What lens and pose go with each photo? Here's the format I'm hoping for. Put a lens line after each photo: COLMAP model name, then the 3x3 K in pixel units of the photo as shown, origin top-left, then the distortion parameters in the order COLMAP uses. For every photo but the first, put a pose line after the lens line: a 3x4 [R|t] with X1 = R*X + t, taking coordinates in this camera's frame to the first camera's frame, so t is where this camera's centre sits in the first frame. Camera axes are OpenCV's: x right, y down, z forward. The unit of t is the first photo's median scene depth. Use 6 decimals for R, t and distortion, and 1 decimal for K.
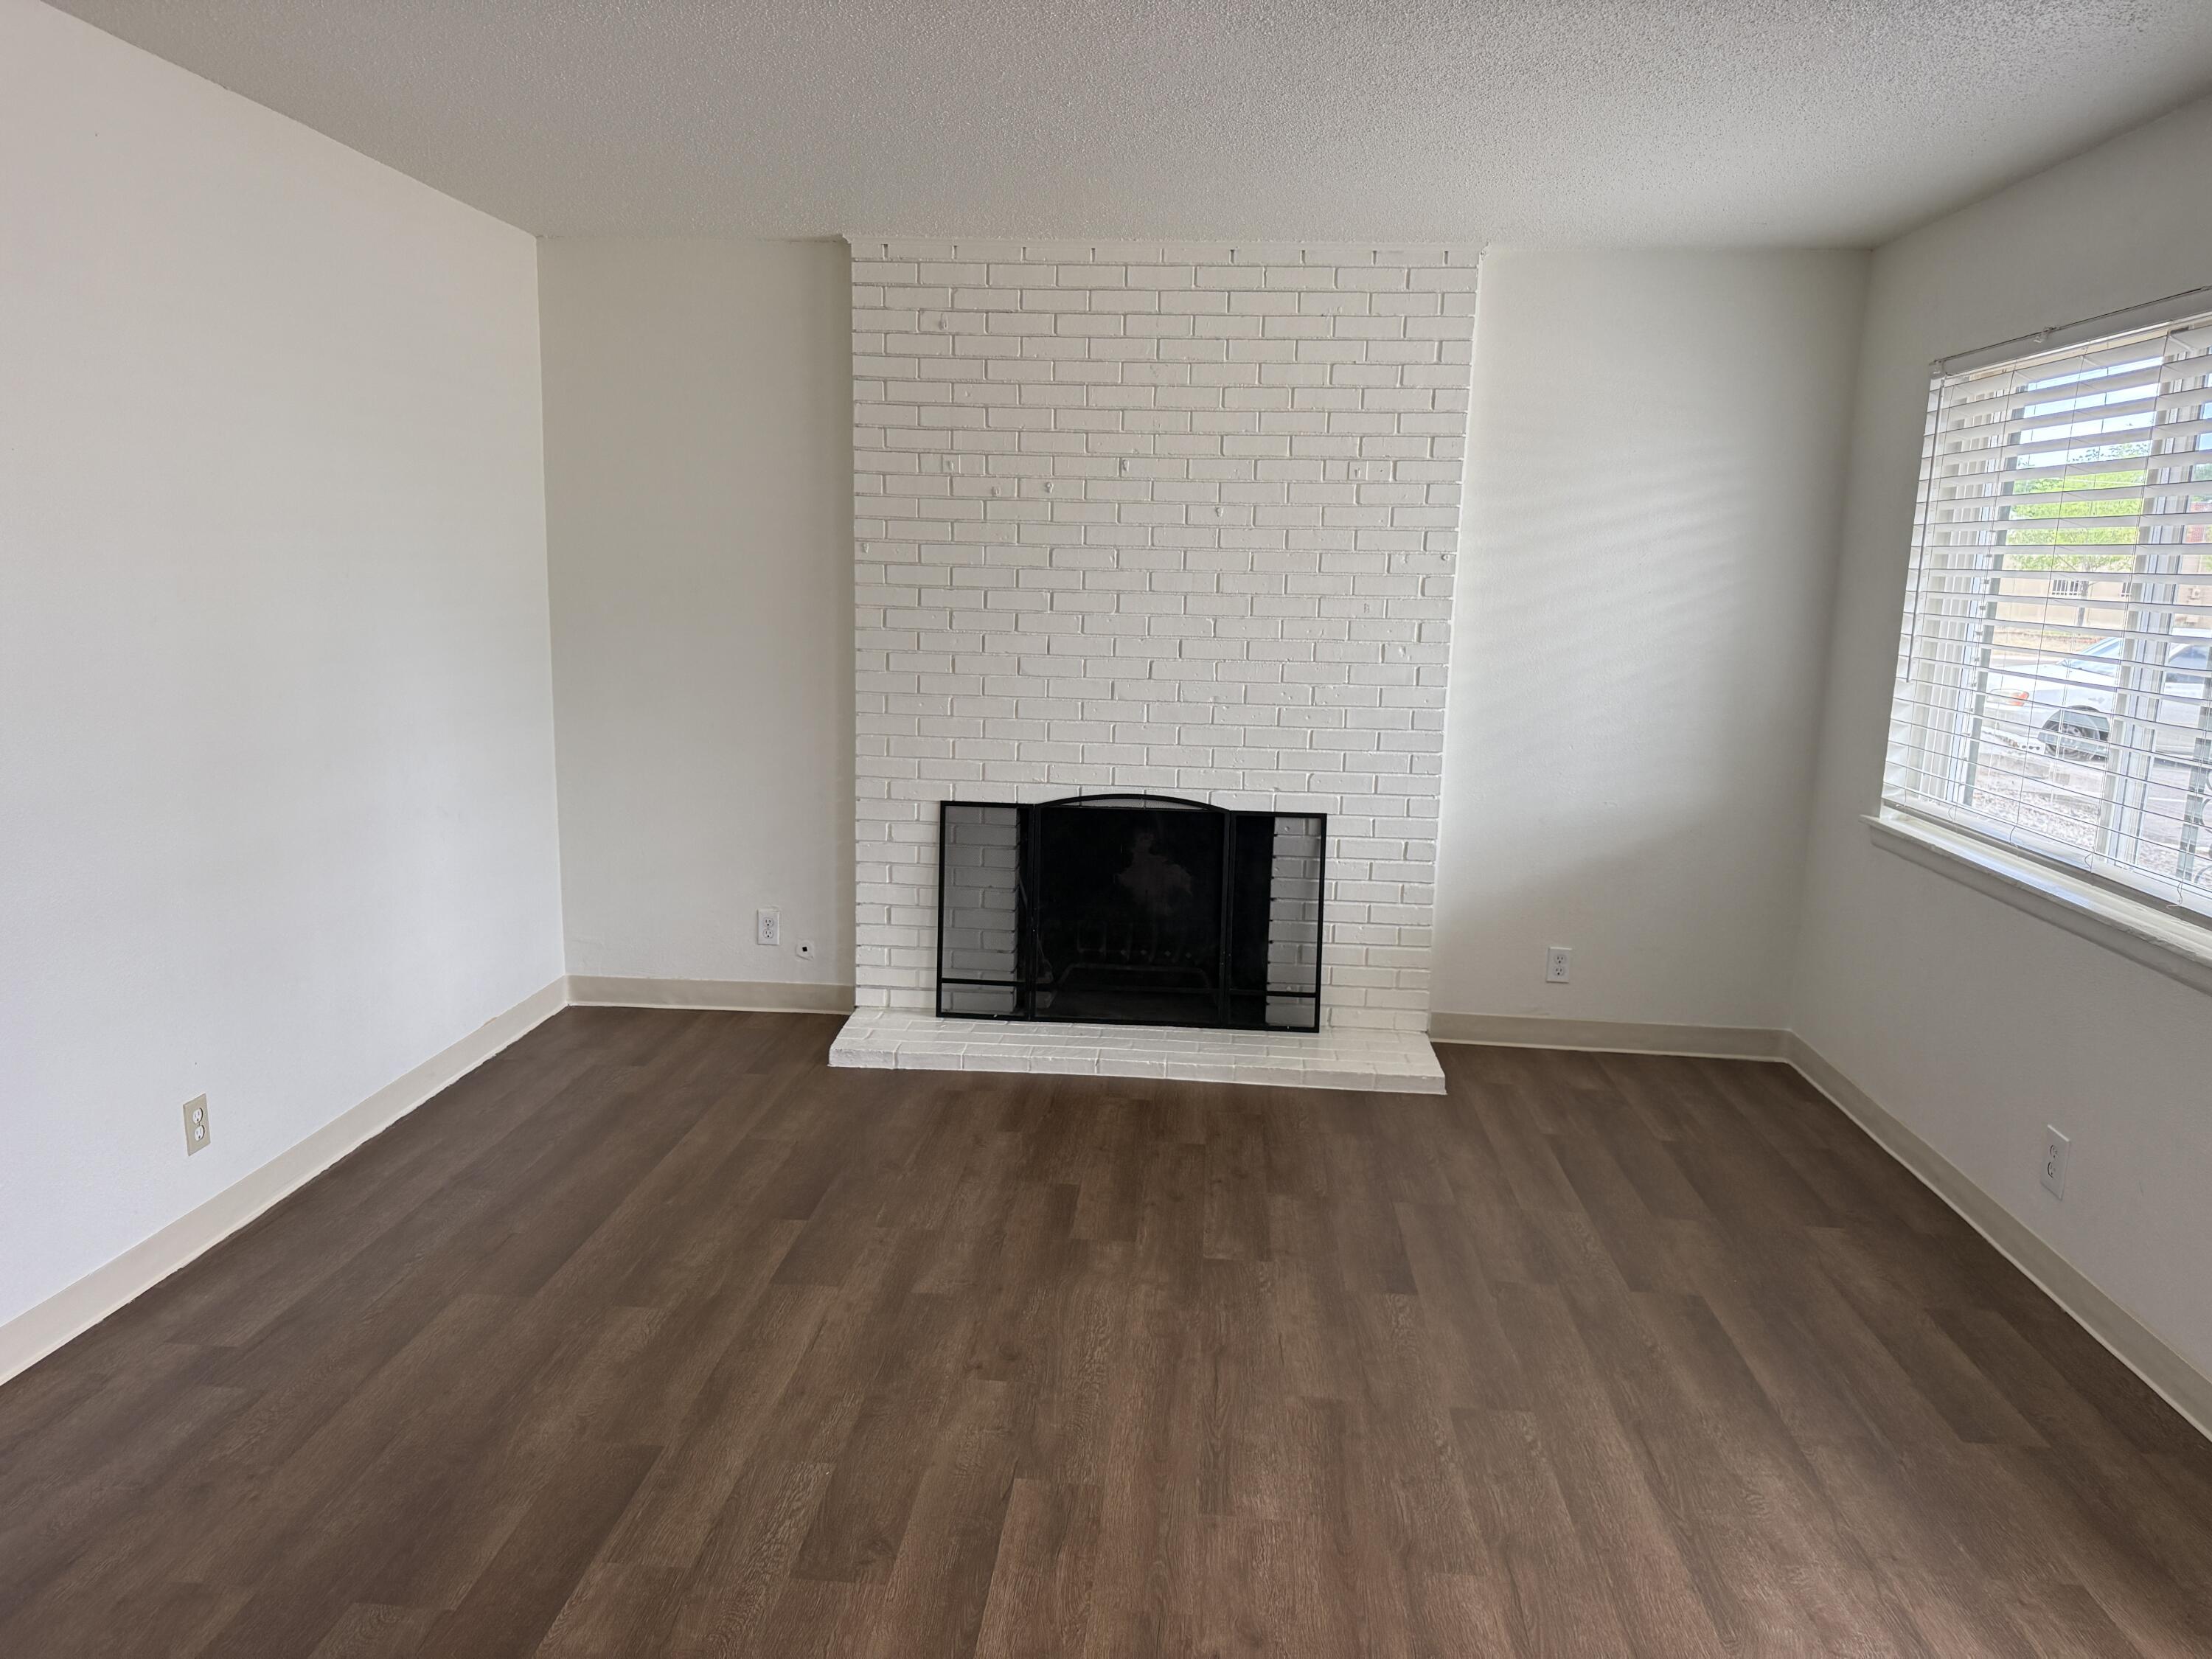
lens RADIAL K [[1555.8, 0, 1091.4], [0, 1555.8, 867.5], [0, 0, 1]] dist [0.133604, -0.202021]
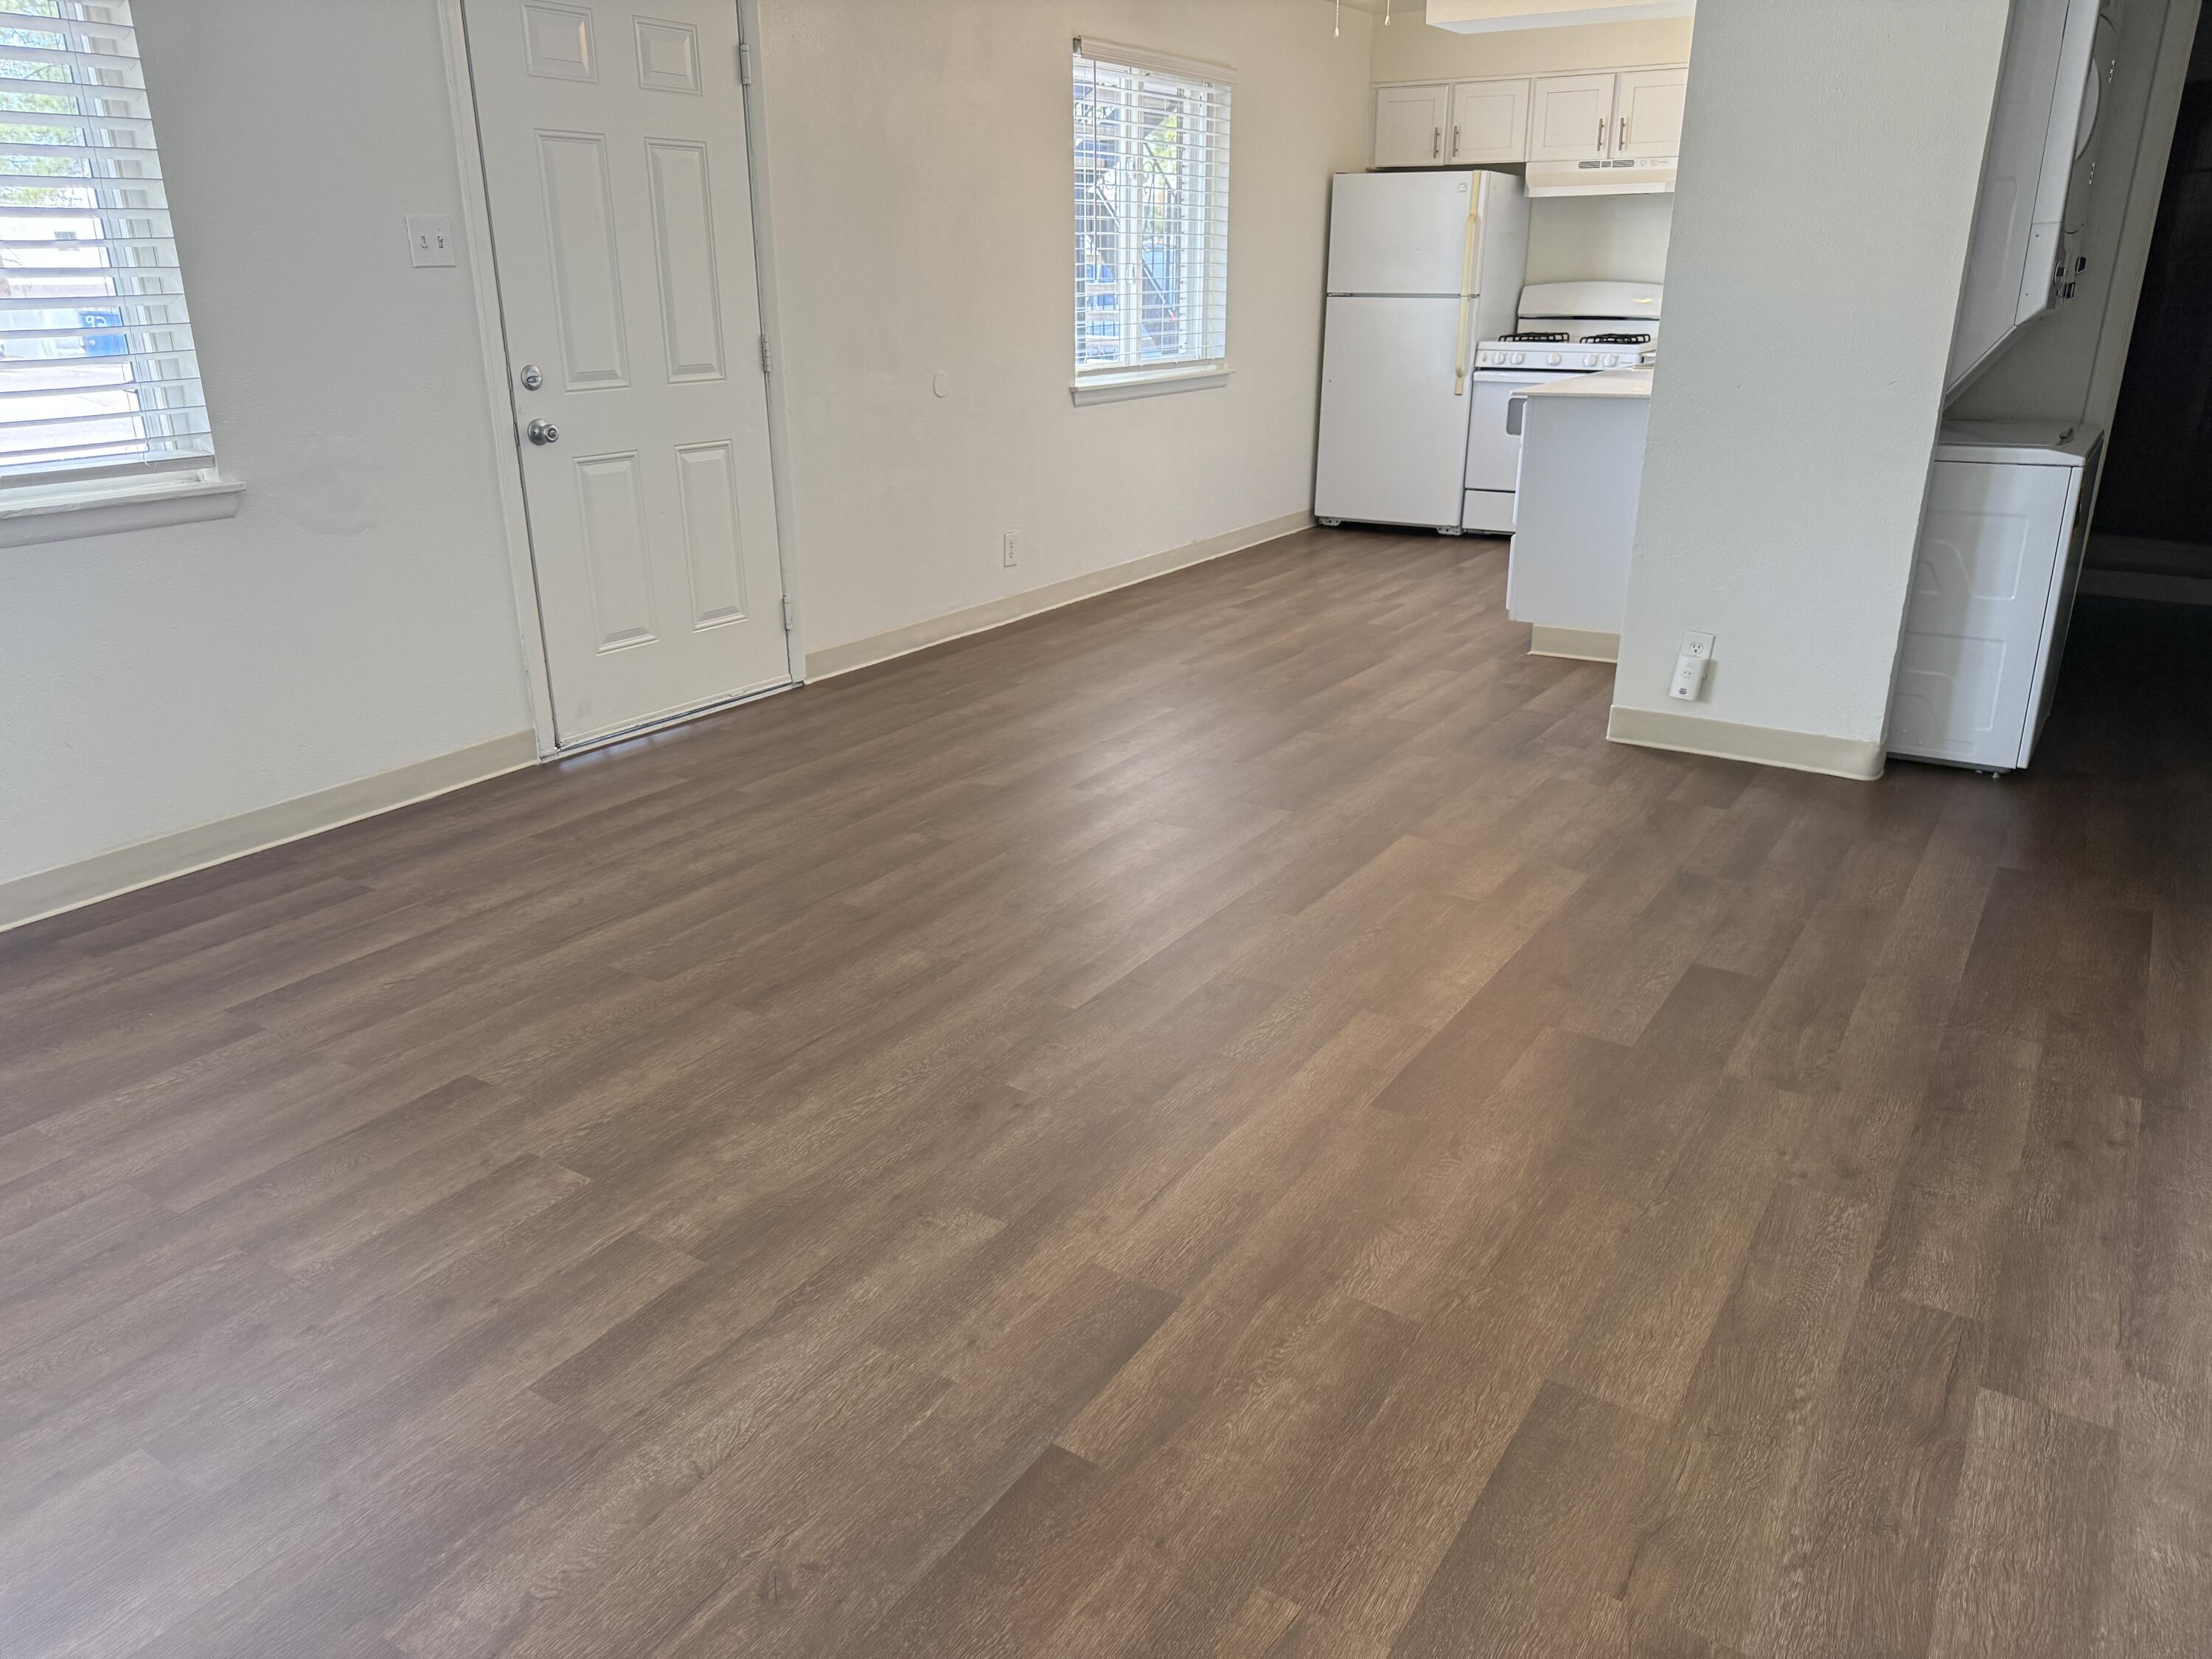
lens RADIAL K [[1553.0, 0, 1087.9], [0, 1553.0, 831.0], [0, 0, 1]] dist [0.109793, -0.167014]
pose [[-0.878265, -0.182438, 0.442003, -0.291754], [0.077112, 0.858220, 0.507457, -0.160147], [-0.471915, 0.479765, -0.739676, 0.976999]]
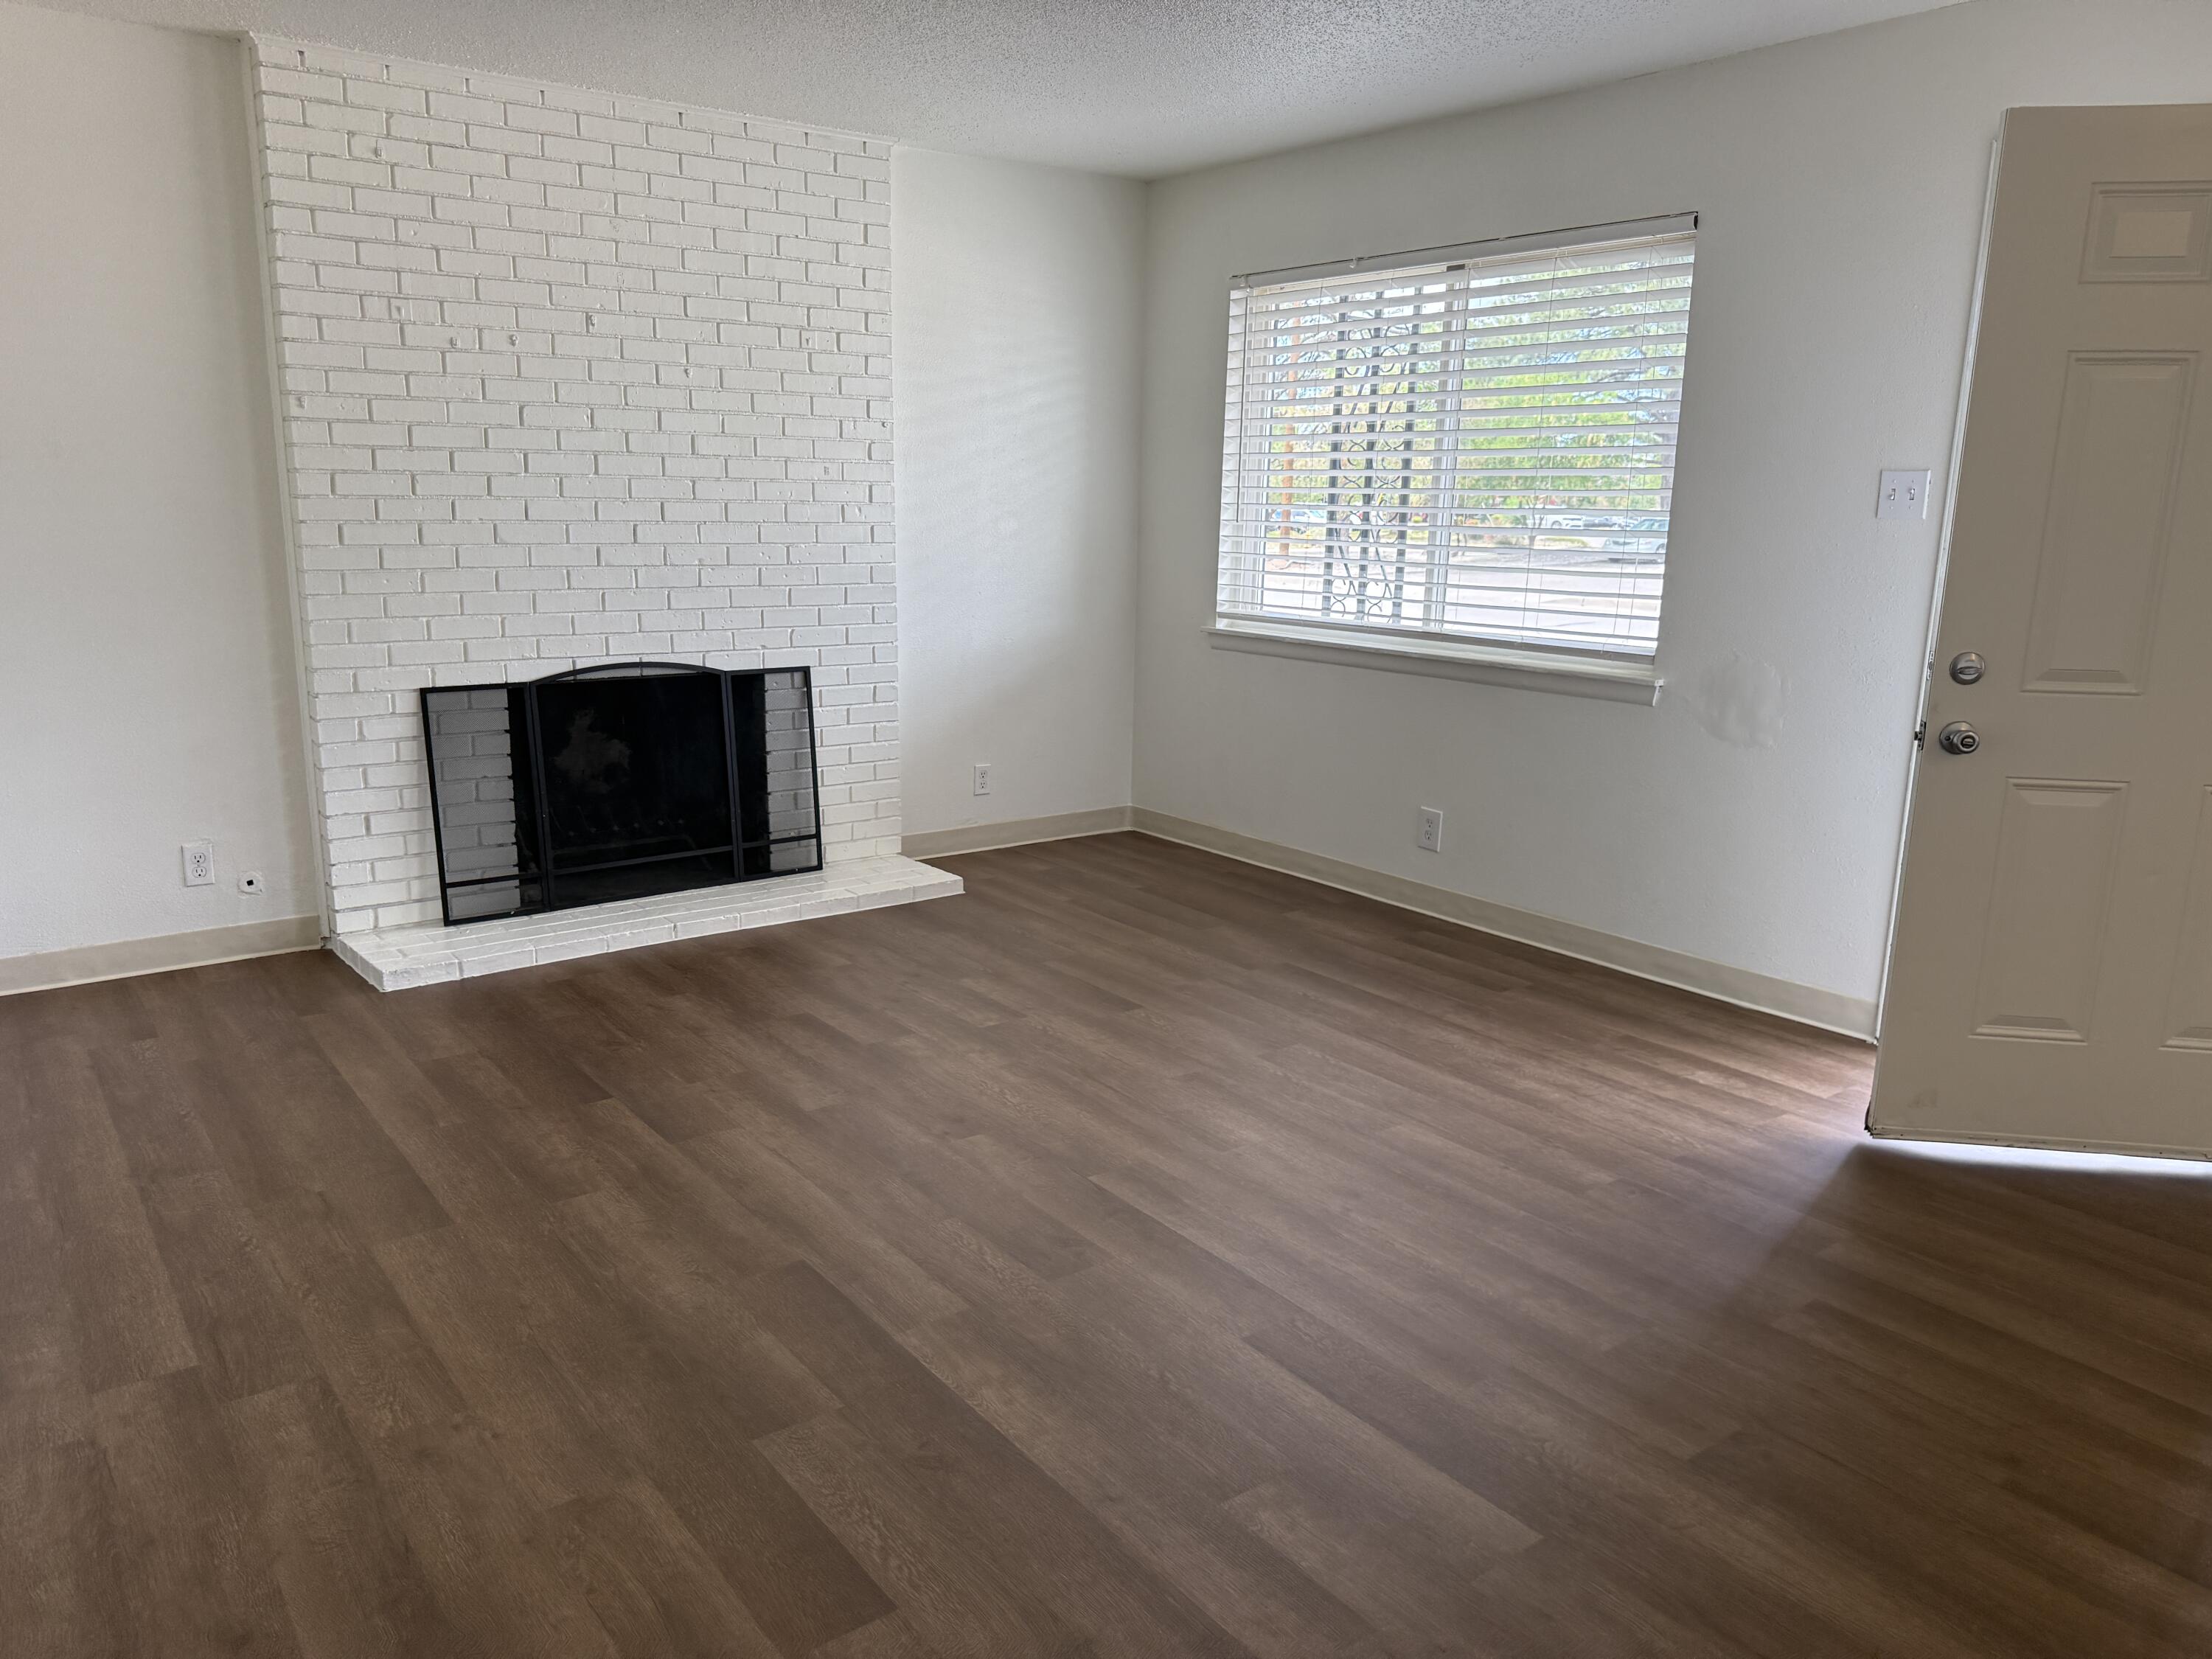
lens RADIAL K [[1555.8, 0, 1091.4], [0, 1555.8, 867.5], [0, 0, 1]] dist [0.133604, -0.202021]
pose [[0.752786, -0.169215, 0.636144, -0.423347], [0.133726, 0.985555, 0.103912, 0.016920], [-0.644539, 0.006845, 0.764541, 0.048590]]
